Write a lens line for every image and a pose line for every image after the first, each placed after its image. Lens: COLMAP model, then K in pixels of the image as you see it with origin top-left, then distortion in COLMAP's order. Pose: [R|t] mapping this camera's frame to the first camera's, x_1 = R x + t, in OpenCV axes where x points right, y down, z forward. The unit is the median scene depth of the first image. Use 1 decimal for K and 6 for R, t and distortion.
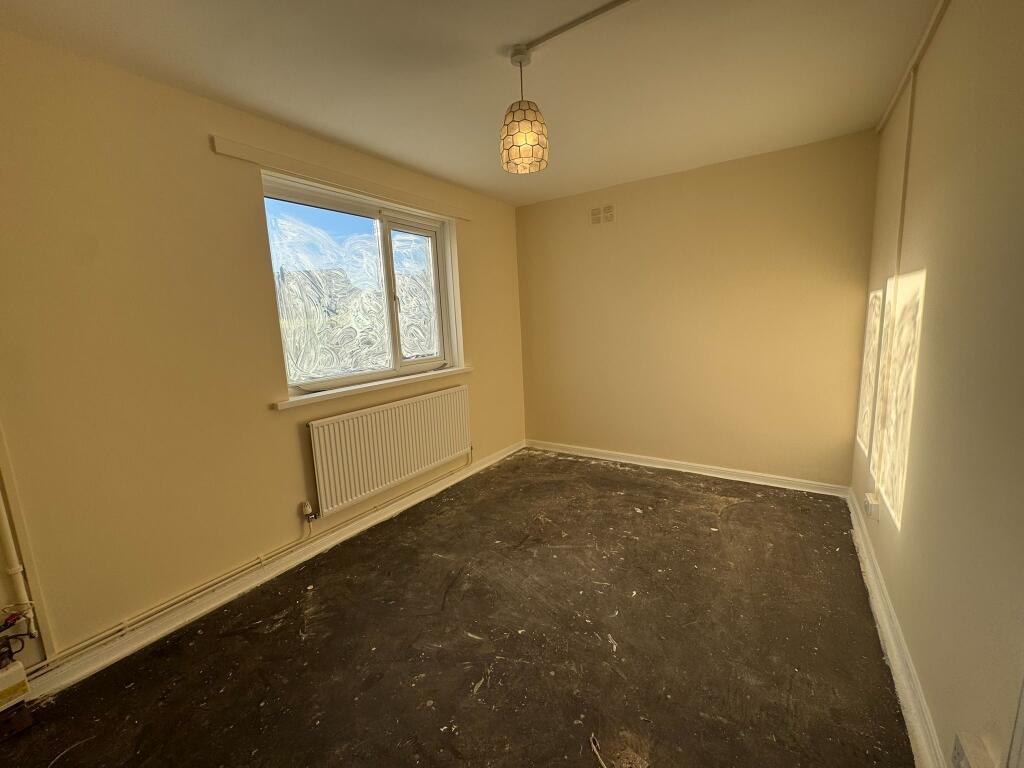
lens RADIAL K [[408.8, 0, 510.5], [0, 408.8, 382.7], [0, 0, 1]] dist [-0.004575, 0.000095]
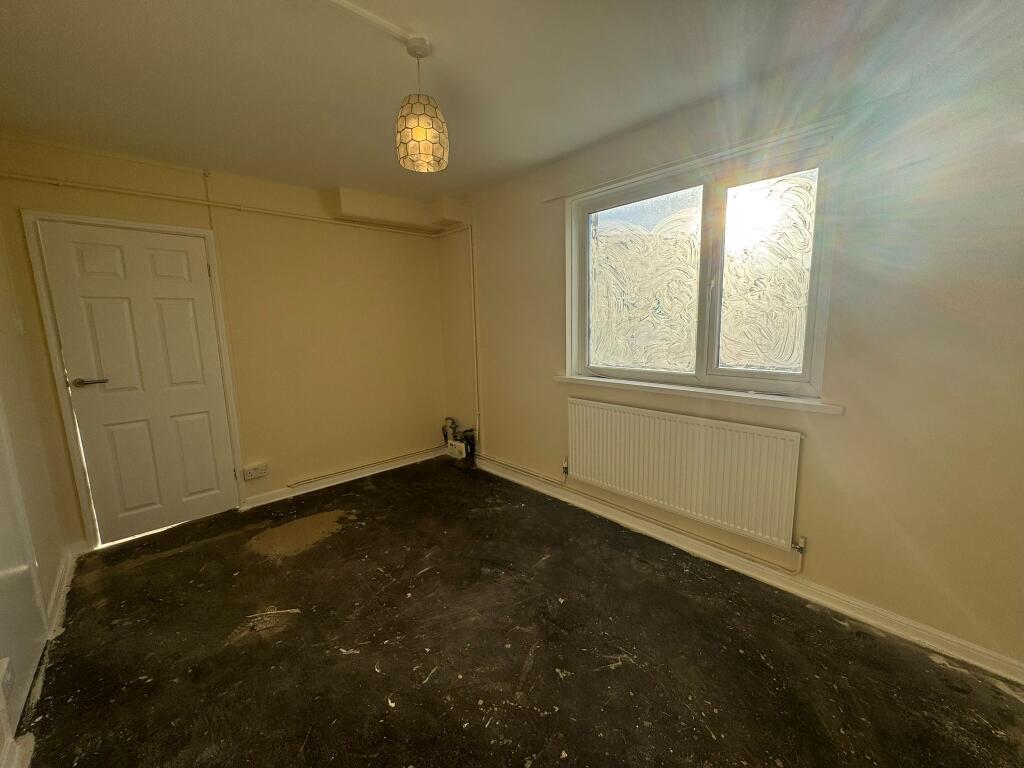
lens RADIAL K [[408.8, 0, 512.2], [0, 408.8, 380.5], [0, 0, 1]] dist [-0.004575, 0.000095]
pose [[-0.228307, 0.188136, -0.955239, 0.680048], [-0.117029, 0.968734, 0.218765, -0.191891], [0.966530, 0.161736, -0.199151, 1.011640]]
